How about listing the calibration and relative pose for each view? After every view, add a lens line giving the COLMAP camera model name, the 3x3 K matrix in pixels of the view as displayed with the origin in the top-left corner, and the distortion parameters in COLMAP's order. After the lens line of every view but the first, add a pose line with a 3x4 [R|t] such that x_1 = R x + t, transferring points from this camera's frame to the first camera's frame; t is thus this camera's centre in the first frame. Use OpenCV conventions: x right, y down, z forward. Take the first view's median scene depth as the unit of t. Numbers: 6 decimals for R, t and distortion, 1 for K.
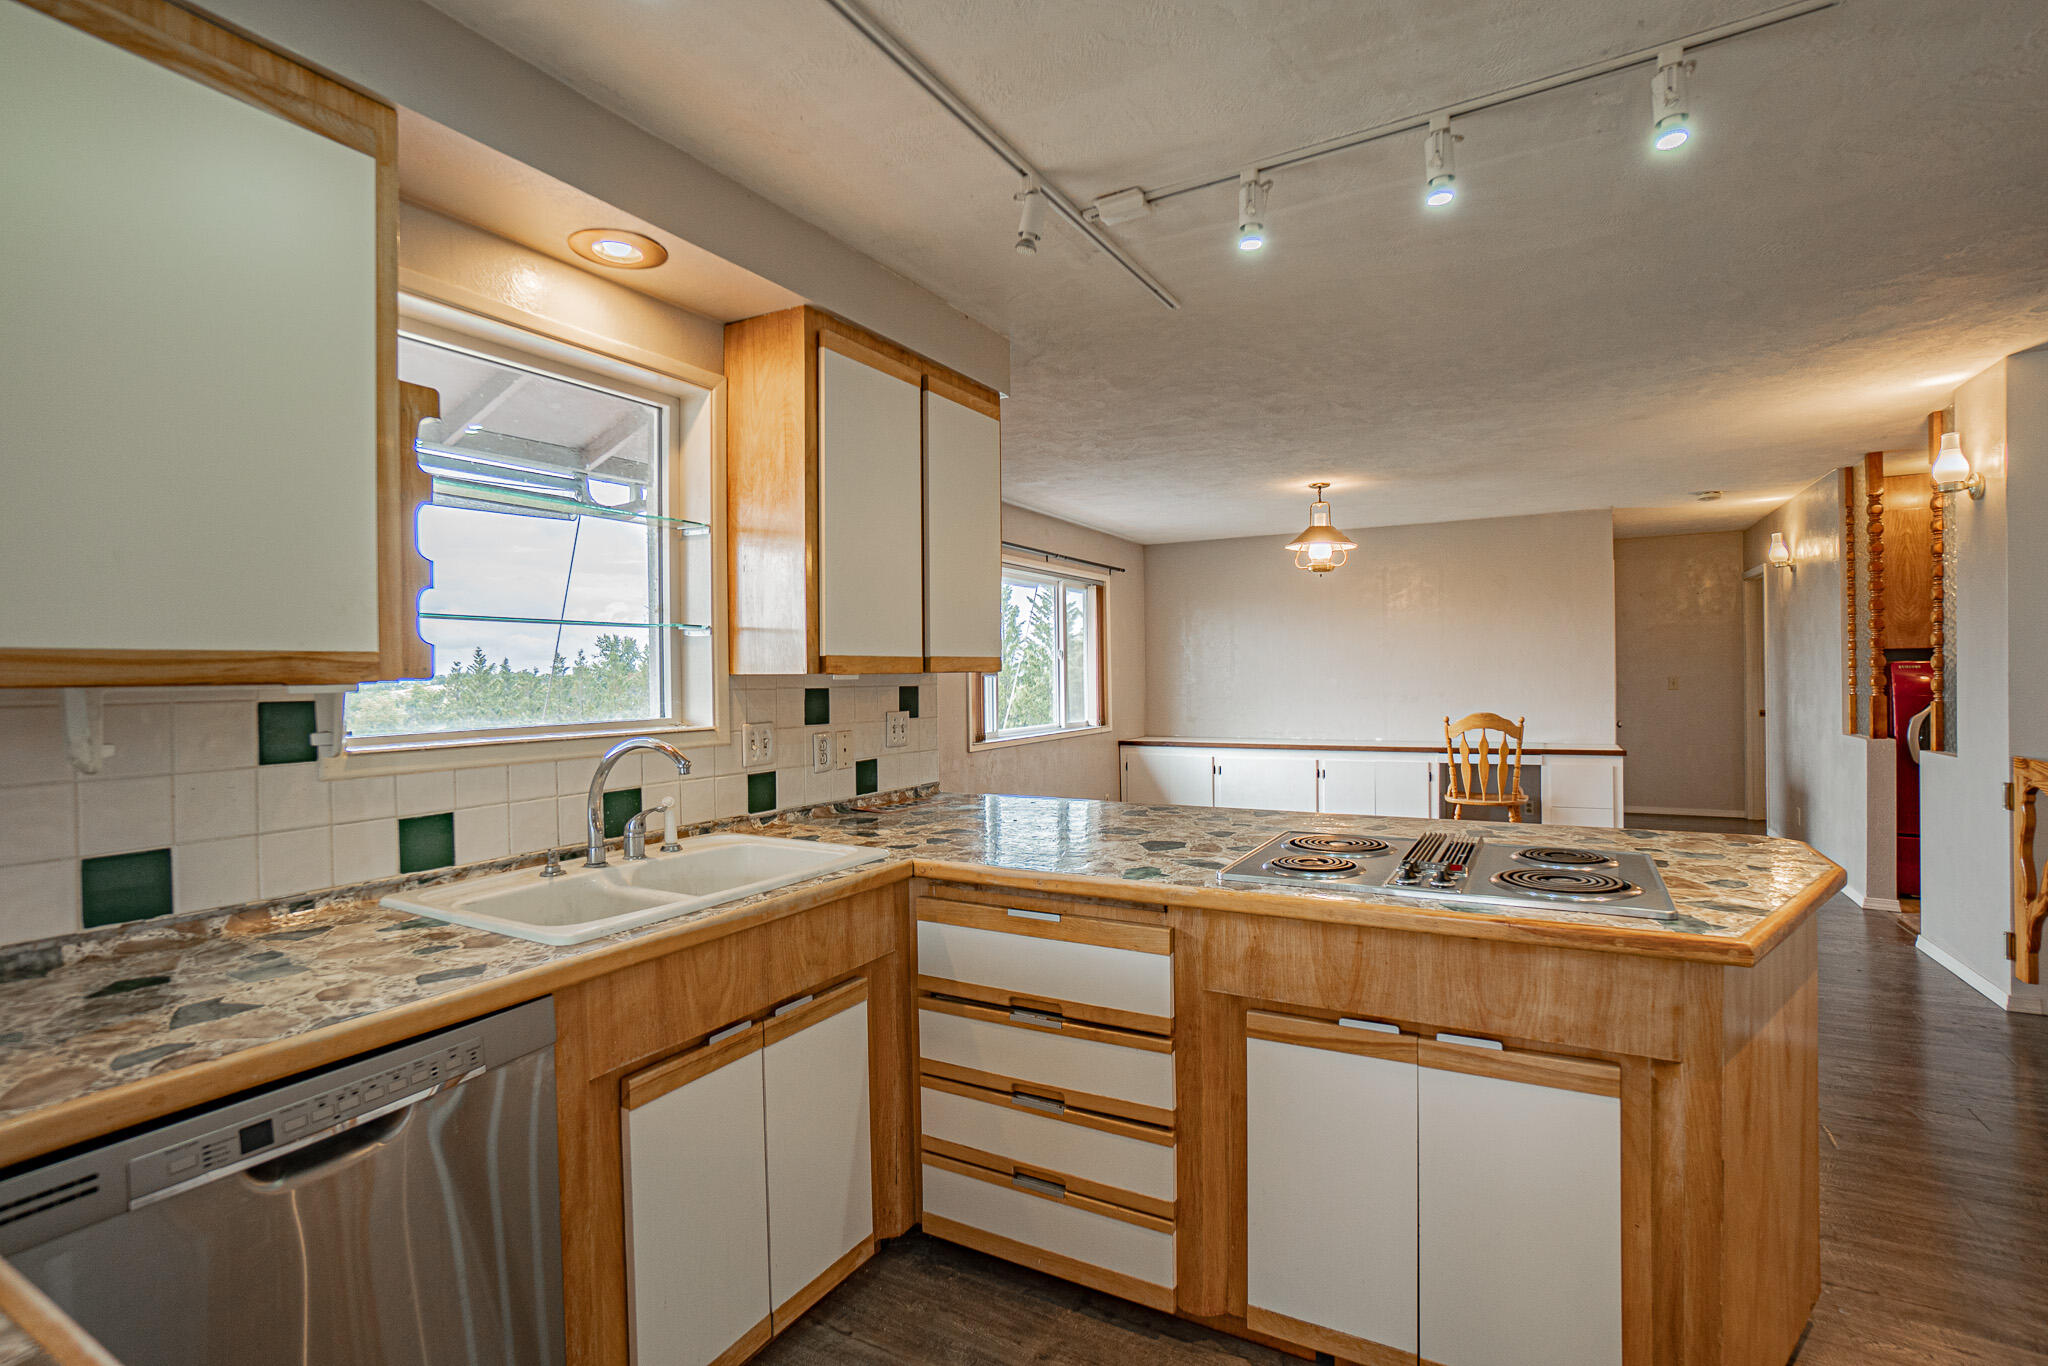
lens RADIAL K [[982.5, 0, 1010.2], [0, 982.5, 668.2], [0, 0, 1]] dist [-0.003147, 0.004332]
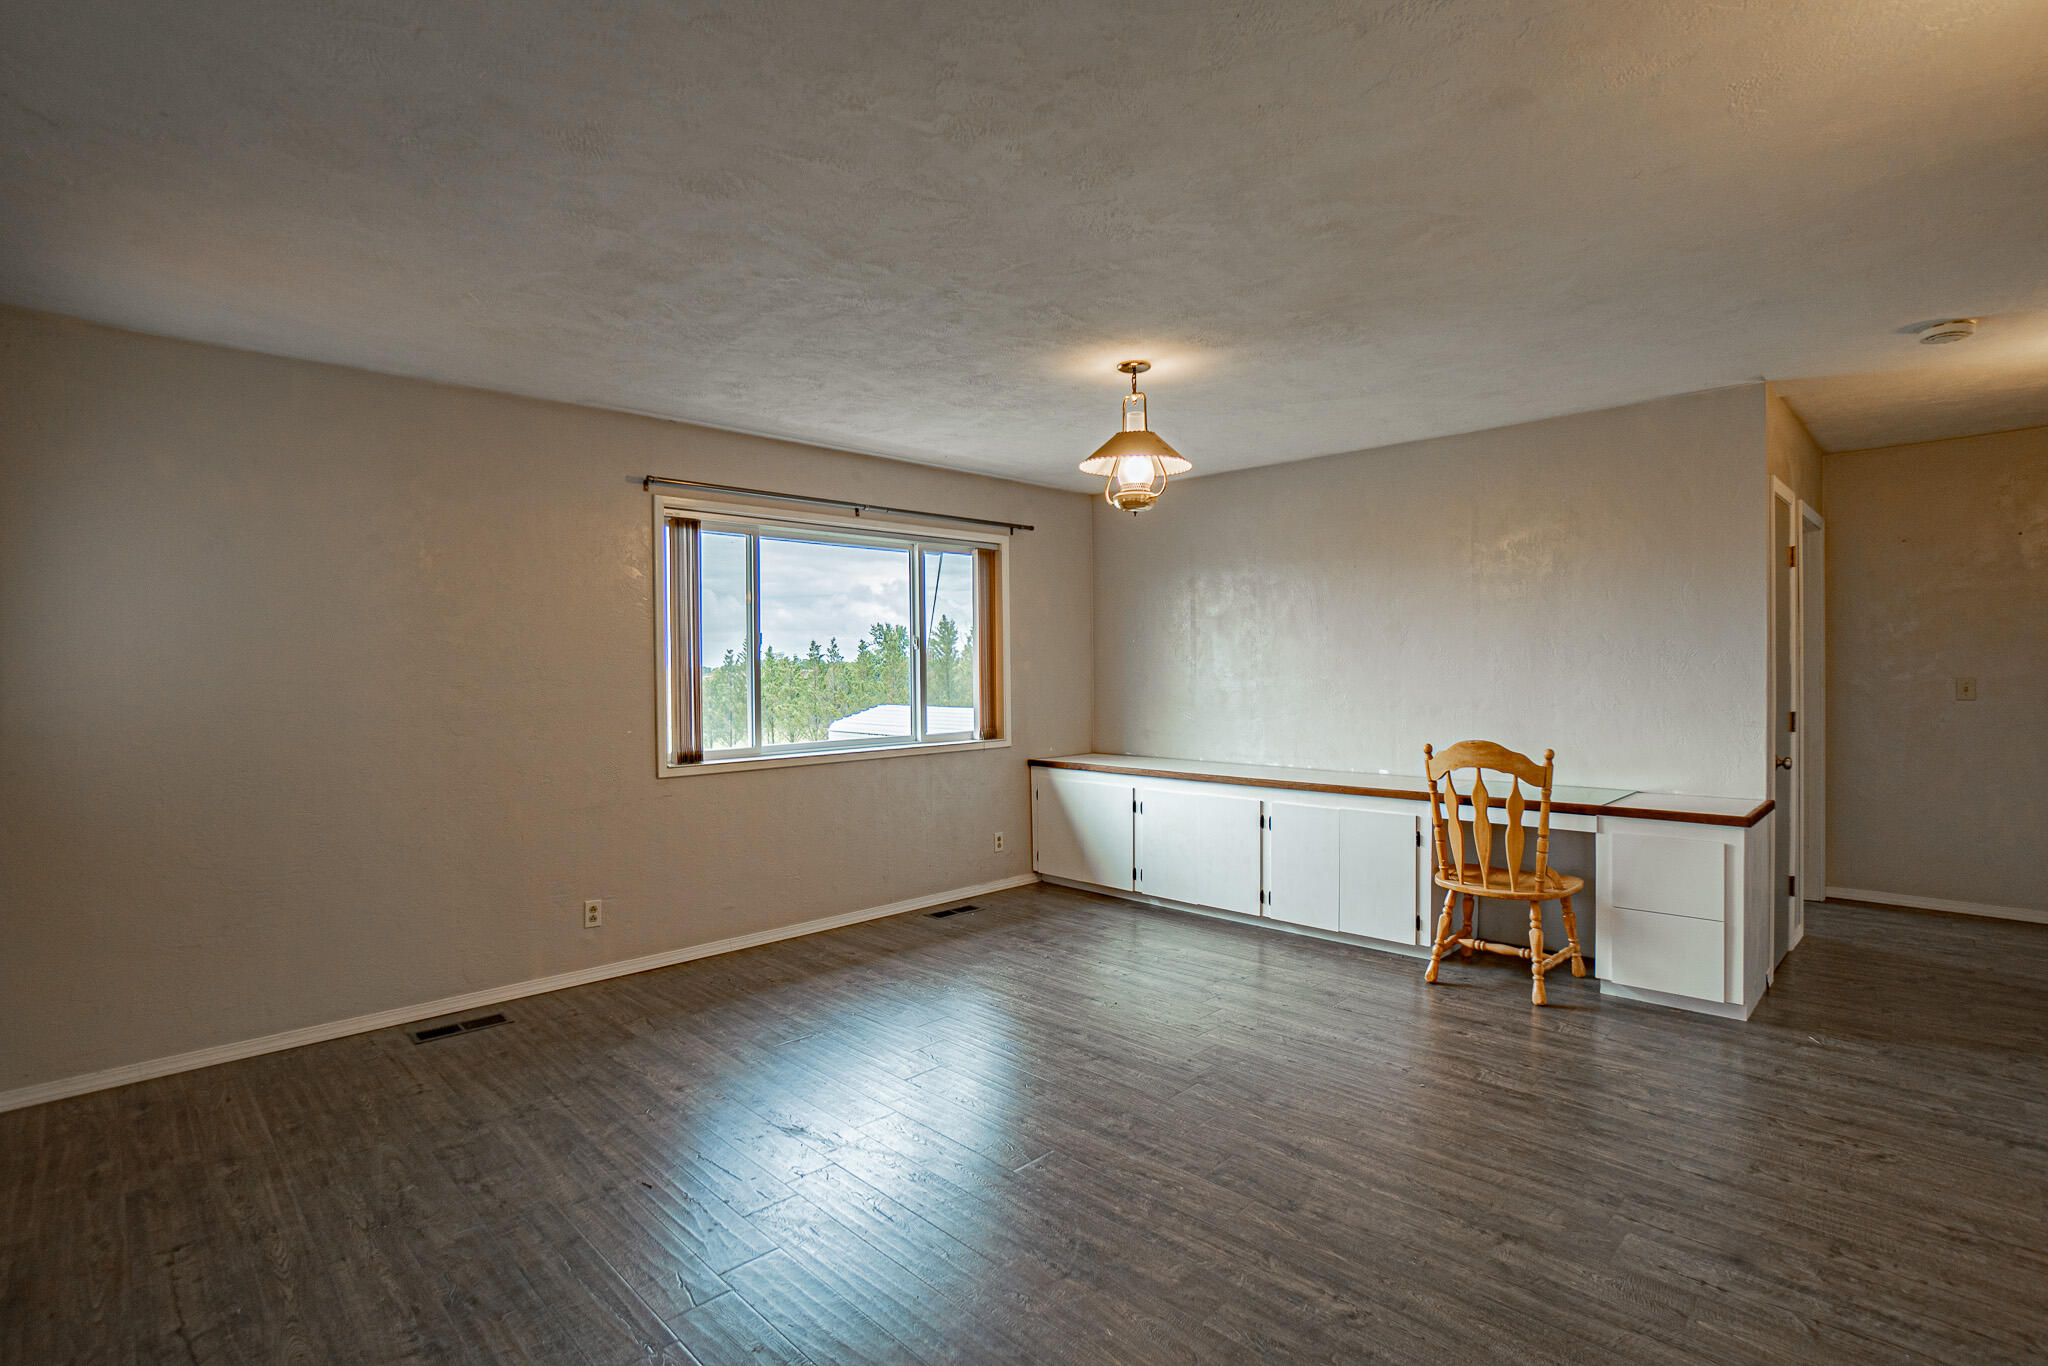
lens RADIAL K [[982.5, 0, 1023.7], [0, 982.5, 679.6], [0, 0, 1]] dist [-0.003147, 0.004332]
pose [[0.956426, 0.007908, -0.291868, 0.758715], [-0.000543, 0.999680, 0.025303, -0.011478], [0.291975, -0.024042, 0.956124, 0.679823]]
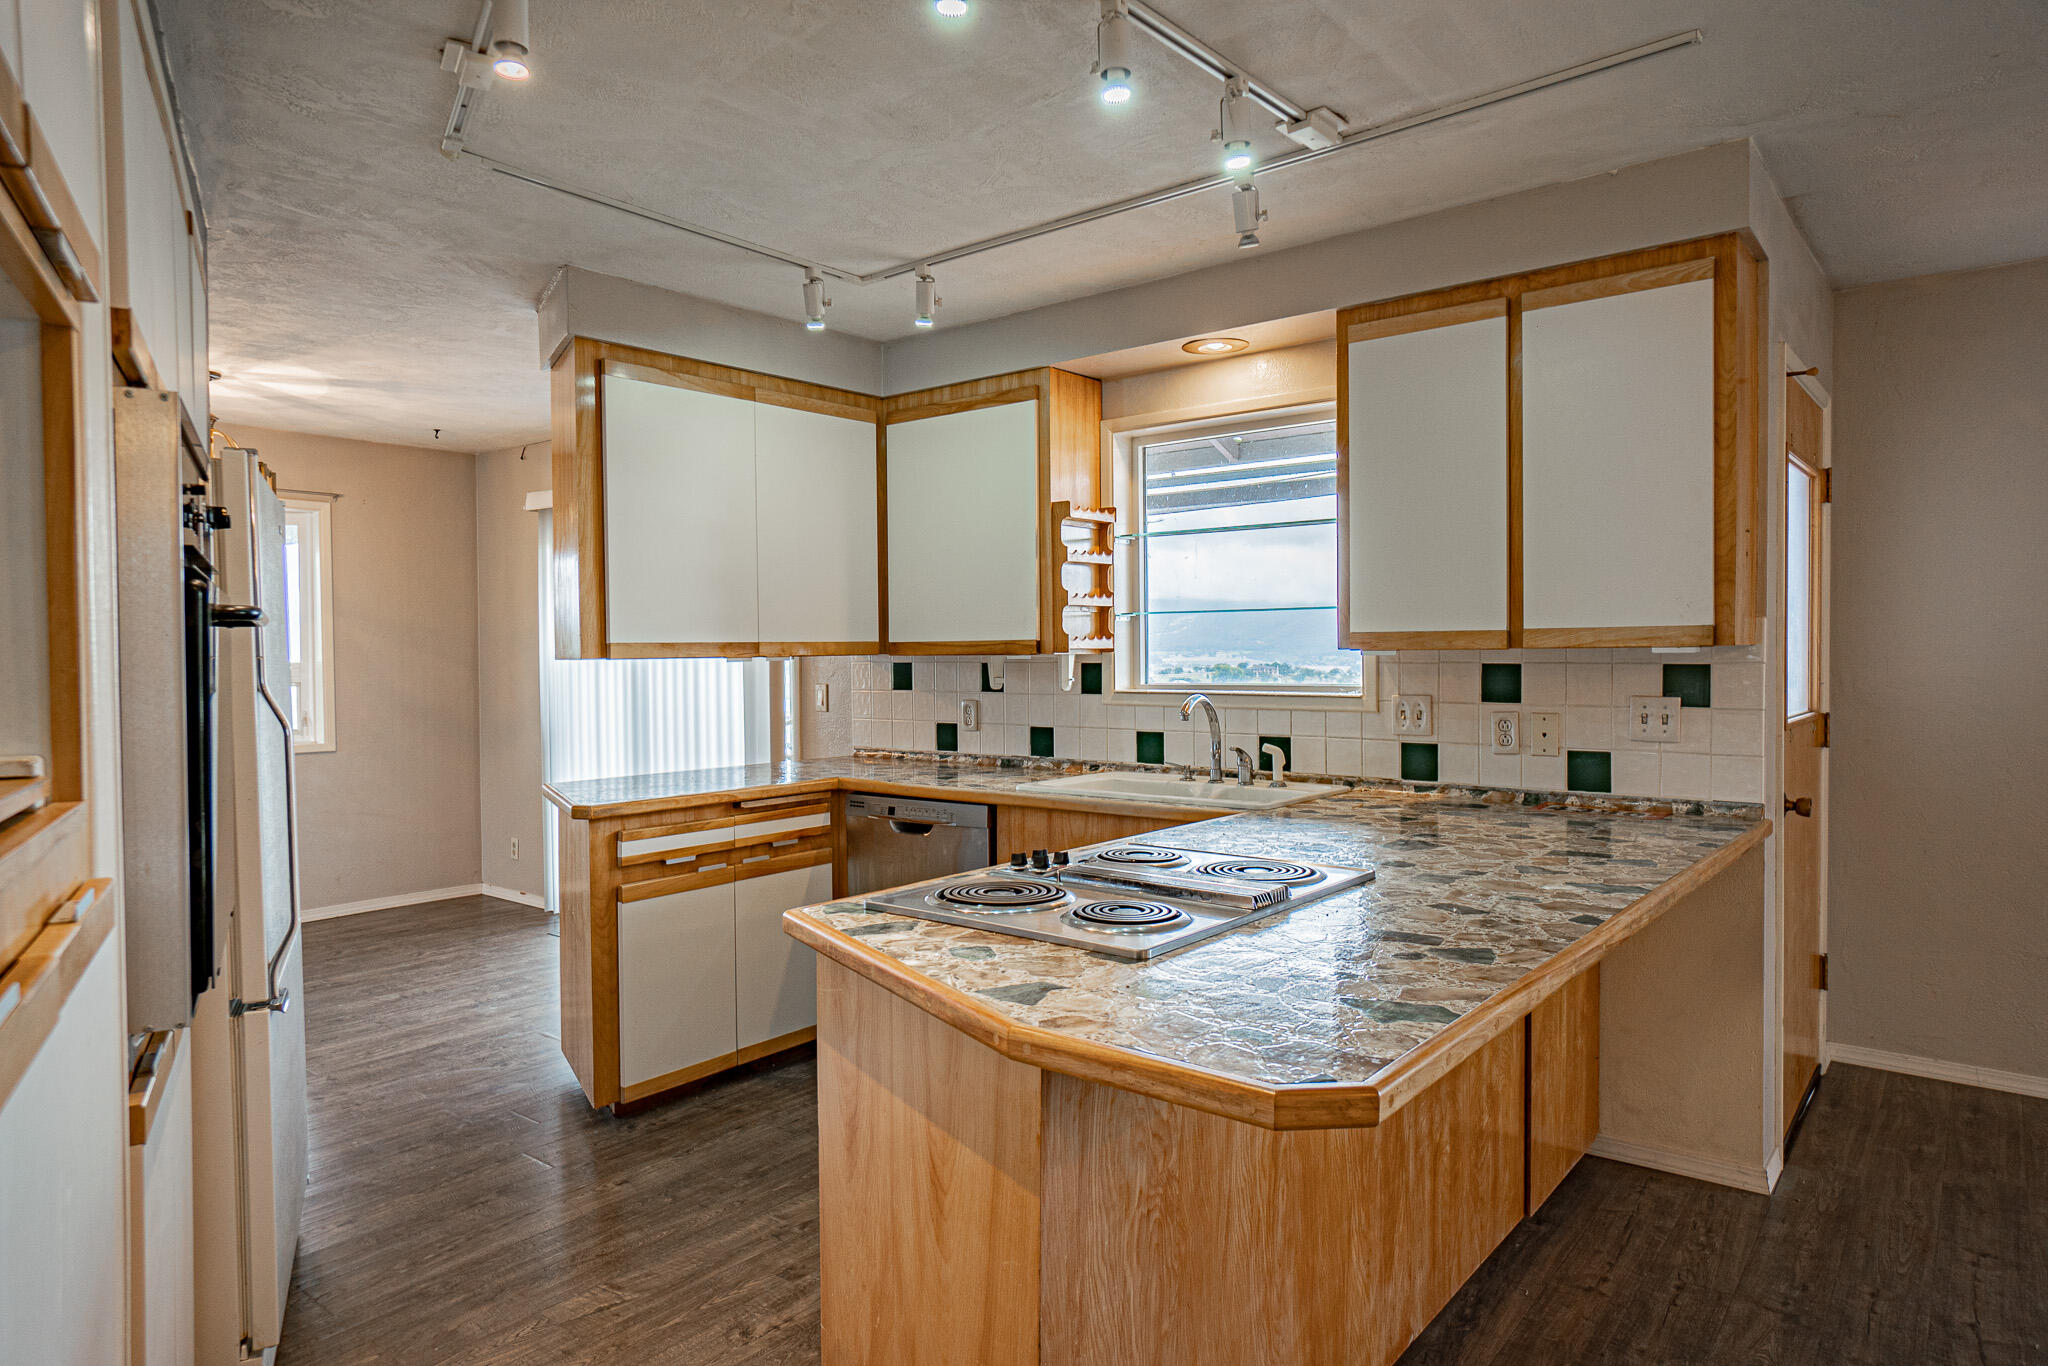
lens RADIAL K [[1235.2, 0, 1022.9], [0, 1235.2, 688.8], [0, 0, 1]] dist [0.017715, -0.001040]
pose [[-0.153100, 0.034339, -0.987614, 0.923850], [0.010134, 0.999398, 0.033178, 0.000340], [0.988159, -0.004929, -0.153356, 0.653038]]
